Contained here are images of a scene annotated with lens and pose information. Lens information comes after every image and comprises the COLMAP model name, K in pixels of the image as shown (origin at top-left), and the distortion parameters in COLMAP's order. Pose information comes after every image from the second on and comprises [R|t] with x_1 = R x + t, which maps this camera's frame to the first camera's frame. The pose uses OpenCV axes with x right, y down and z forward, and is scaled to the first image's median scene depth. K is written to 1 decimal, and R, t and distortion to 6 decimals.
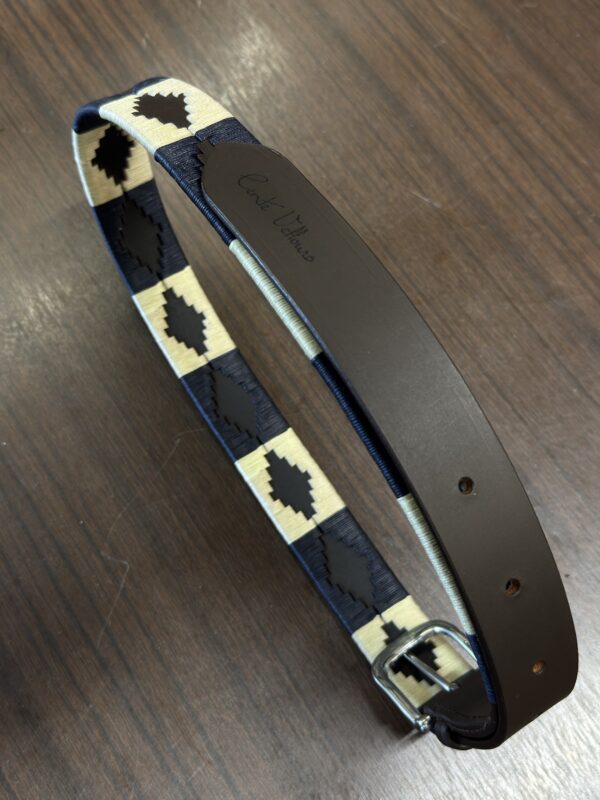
lens RADIAL K [[969.9, 0, 300.0], [0, 969.9, 400.0], [0, 0, 1]] dist [0.208274, -0.660619]
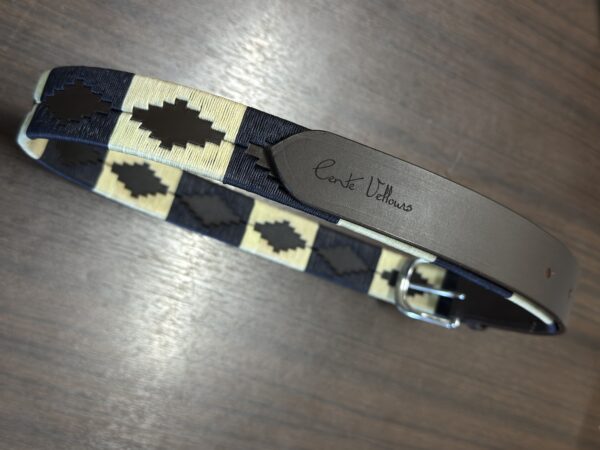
lens RADIAL K [[727.4, 0, 300.0], [0, 727.4, 225.0], [0, 0, 1]] dist [0.208274, -0.660619]
pose [[0.762739, -0.592355, 0.259511, -0.240153], [0.375006, 0.732044, 0.568756, -0.483101], [-0.526878, -0.336494, 0.780494, 0.203886]]
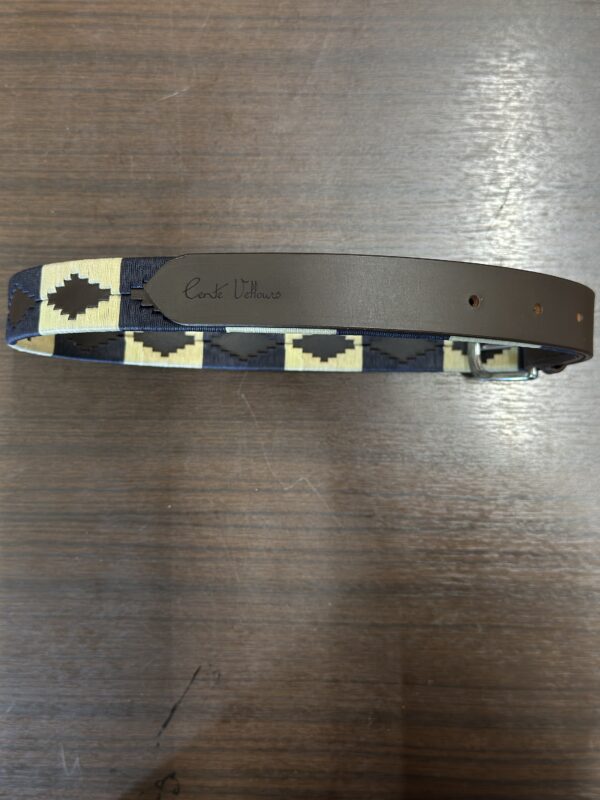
lens RADIAL K [[969.9, 0, 300.0], [0, 969.9, 400.0], [0, 0, 1]] dist [0.208274, -0.660619]
pose [[0.570323, -0.818345, -0.071014, 0.002544], [0.784574, 0.517098, 0.342132, -0.335289], [-0.243261, -0.250841, 0.936965, -0.210273]]
